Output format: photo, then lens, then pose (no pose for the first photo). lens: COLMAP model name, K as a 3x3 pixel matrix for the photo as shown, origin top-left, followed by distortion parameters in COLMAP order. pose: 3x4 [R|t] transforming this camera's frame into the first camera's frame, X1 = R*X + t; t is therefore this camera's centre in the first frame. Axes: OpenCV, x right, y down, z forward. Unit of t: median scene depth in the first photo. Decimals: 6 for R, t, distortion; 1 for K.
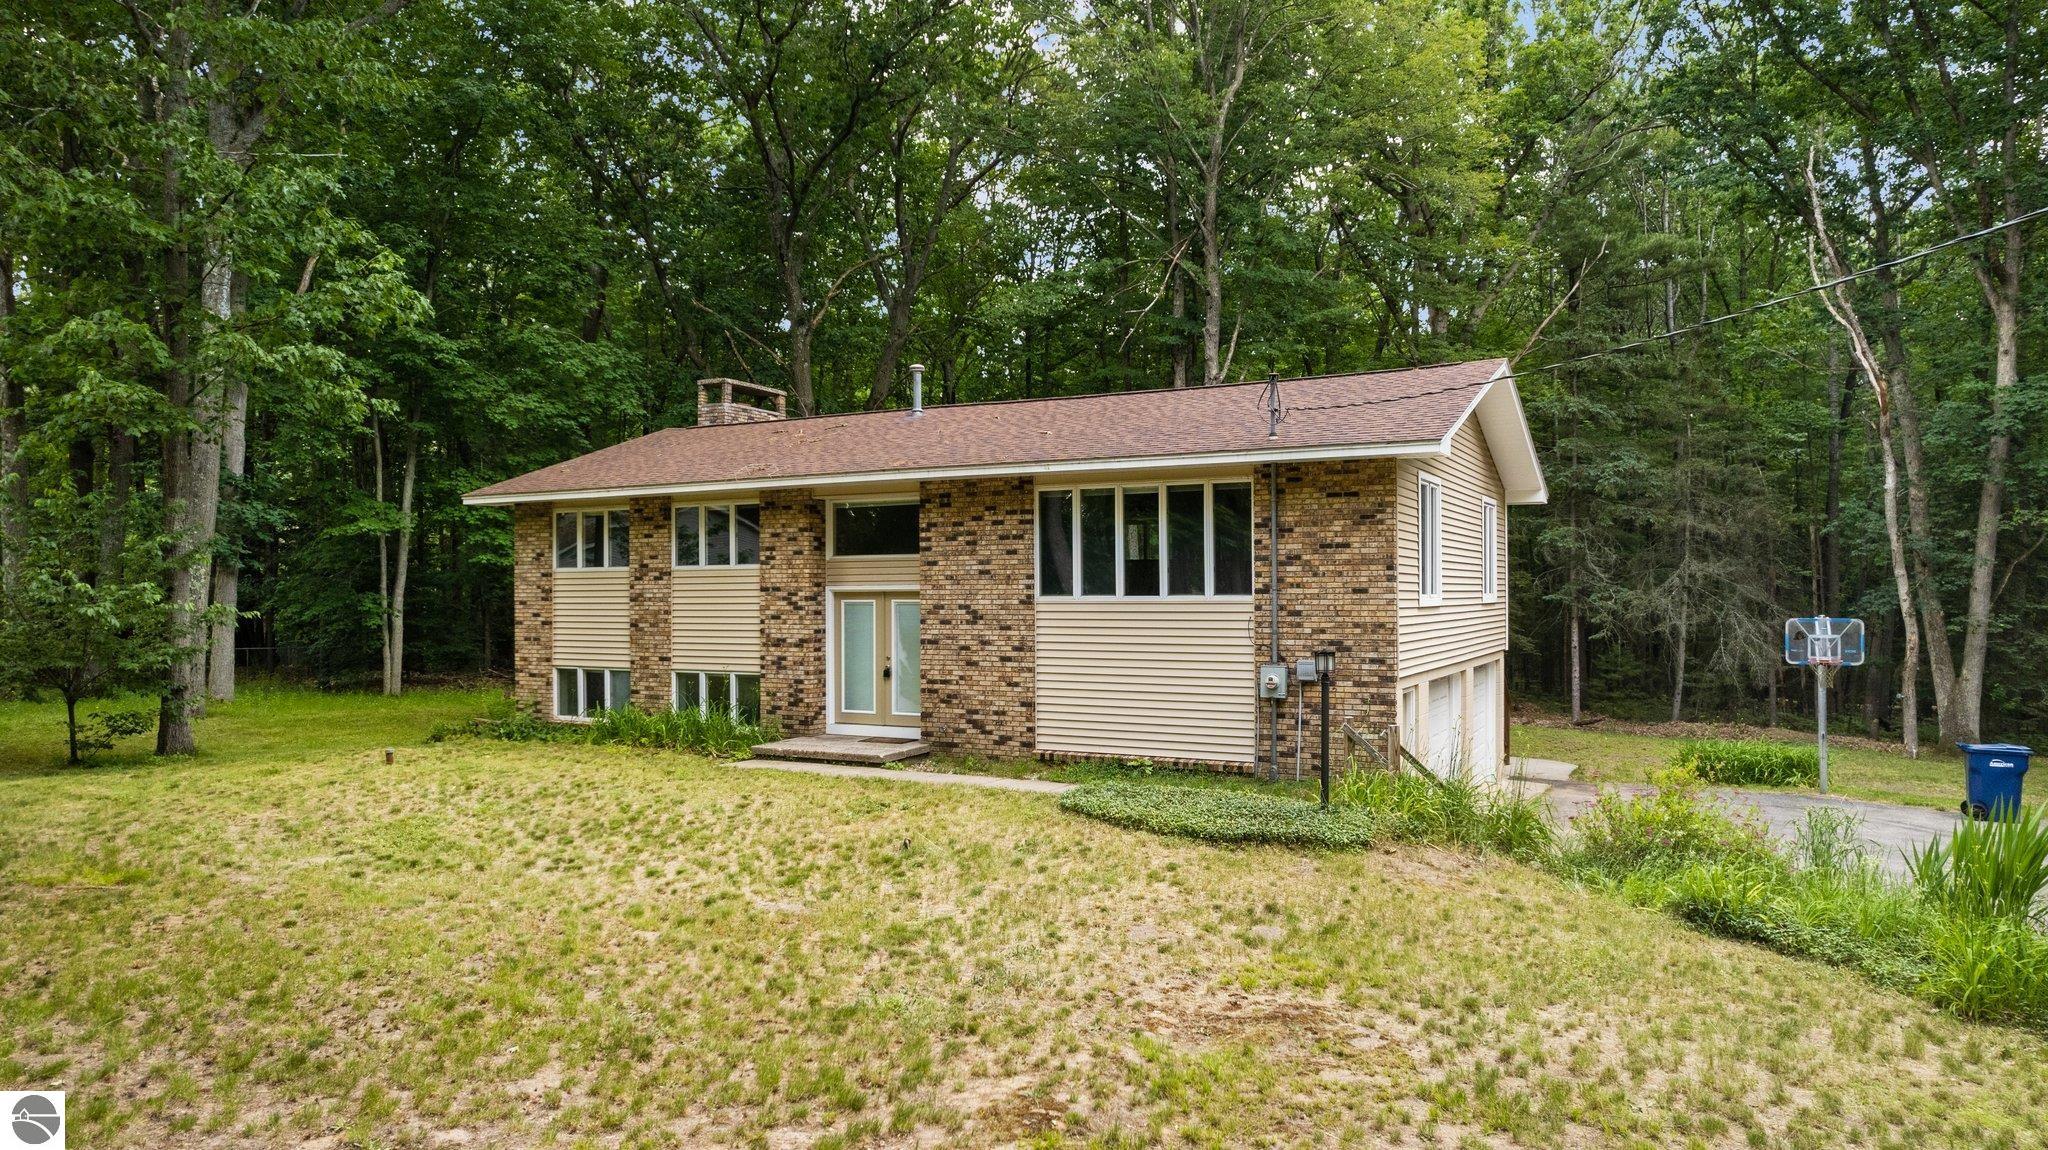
lens RADIAL K [[1345.4, 0, 1024.0], [0, 1345.4, 575.0], [0, 0, 1]] dist [-0.021772, -0.000139]
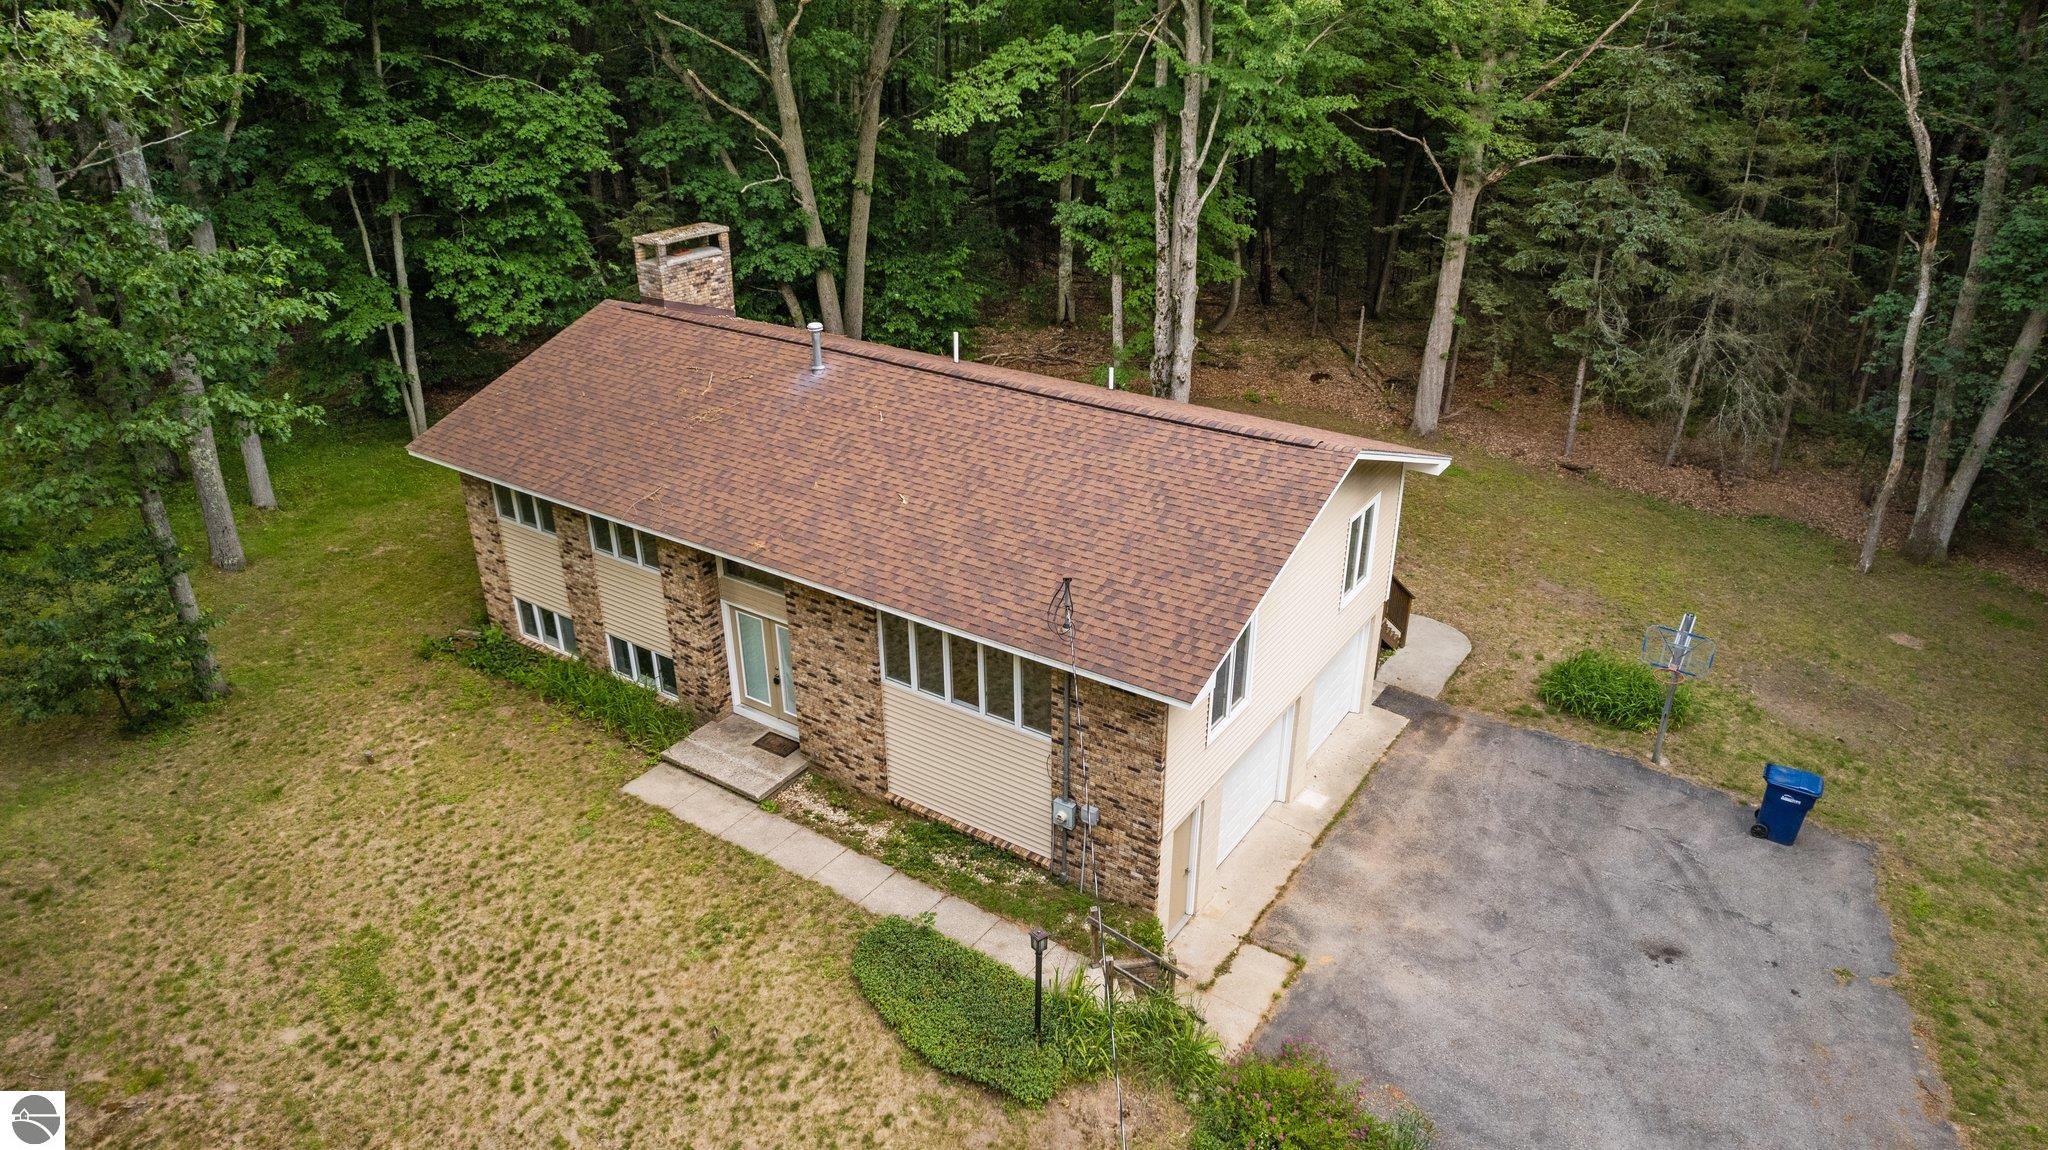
lens RADIAL K [[1345.4, 0, 1024.0], [0, 1345.4, 575.0], [0, 0, 1]] dist [-0.021772, -0.000139]
pose [[0.994230, 0.045321, -0.097225, 0.208176], [0.004472, 0.888066, 0.459694, -0.517575], [0.107176, -0.457476, 0.882739, 0.059771]]
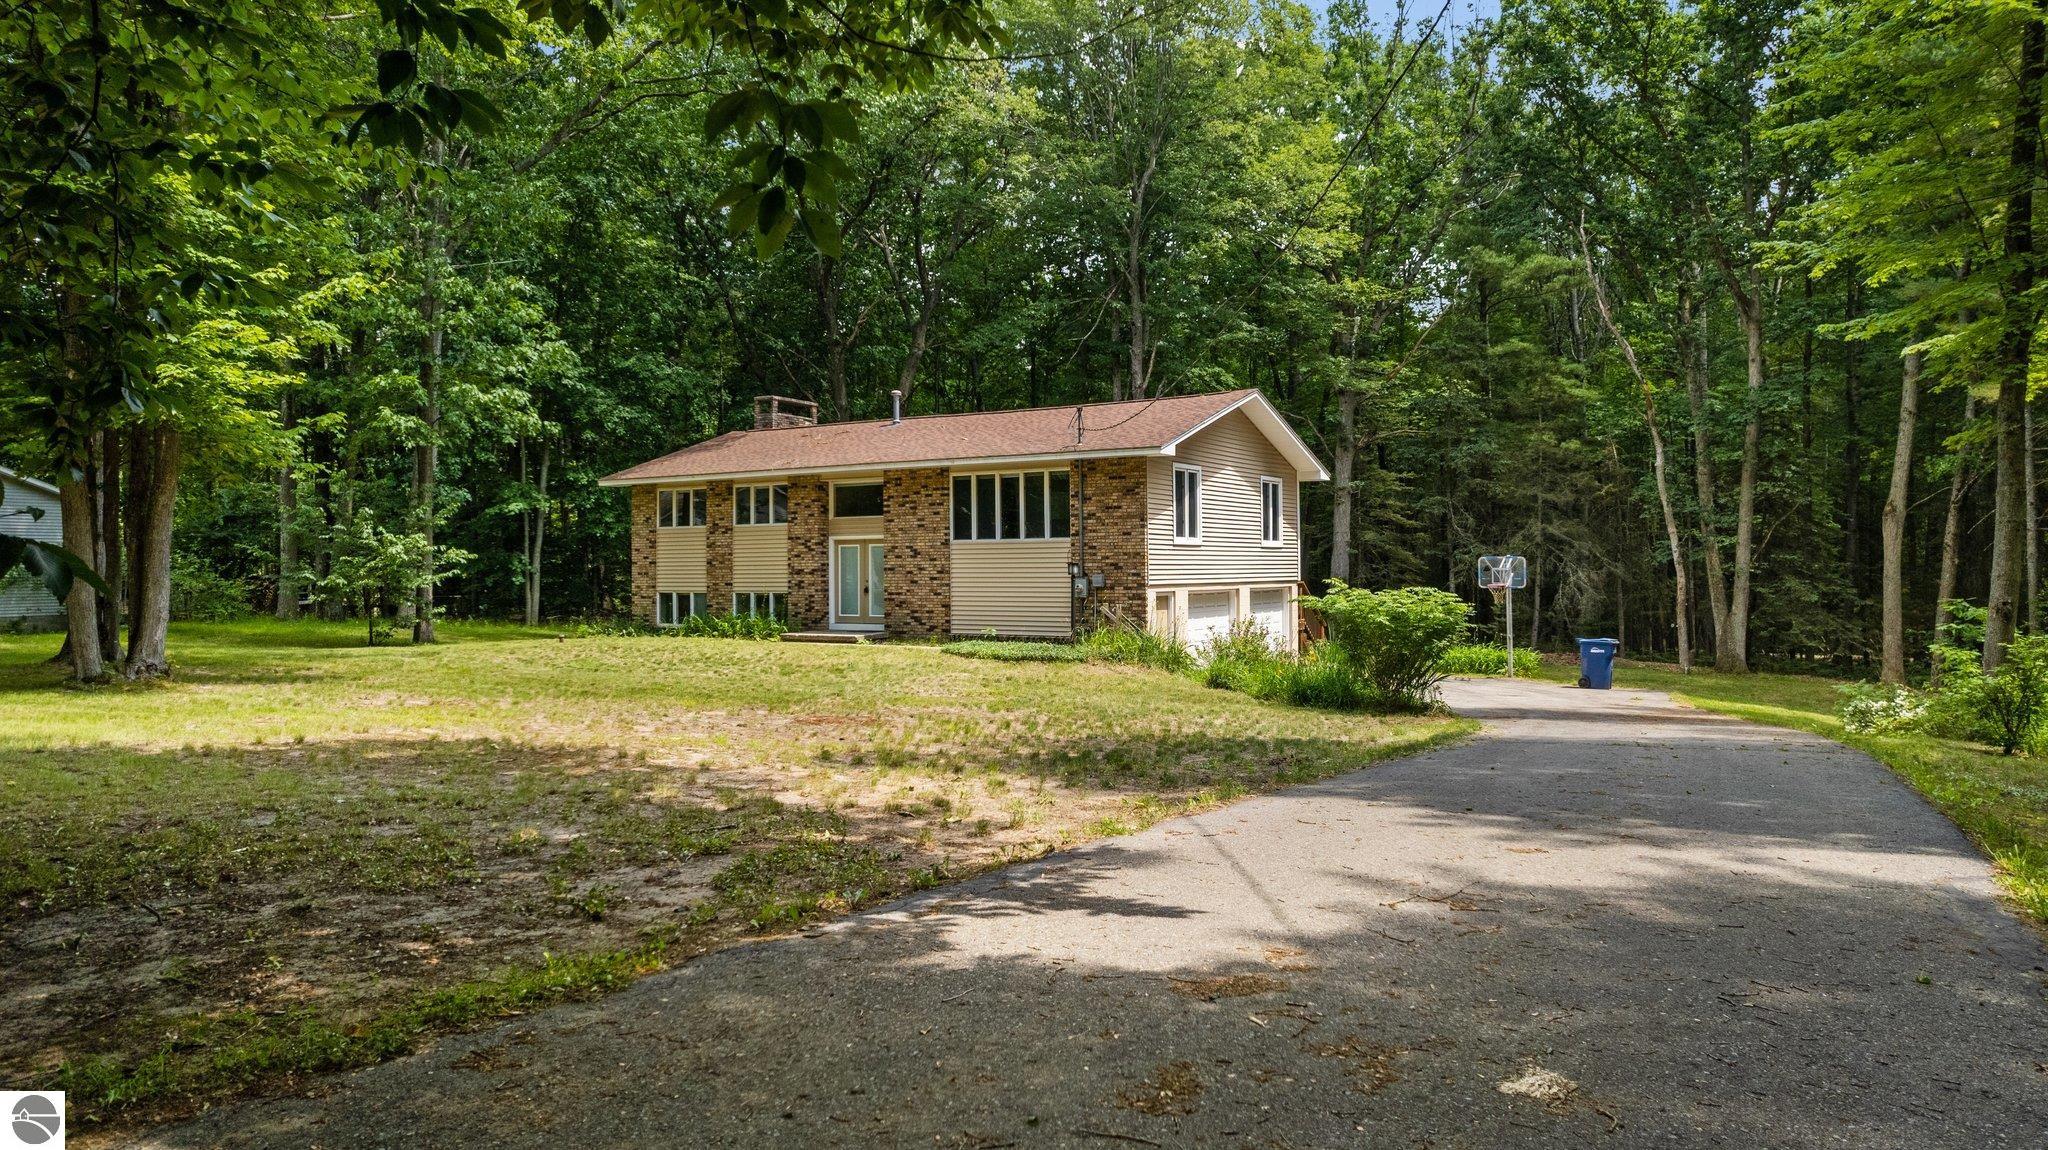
lens RADIAL K [[1377.0, 0, 1042.9], [0, 1377.0, 521.0], [0, 0, 1]] dist [-0.000644, 0.000291]
pose [[0.998851, -0.005041, -0.047658, 0.181736], [0.003994, 0.999749, -0.022030, 0.026970], [0.047757, 0.021815, 0.998621, -0.607965]]
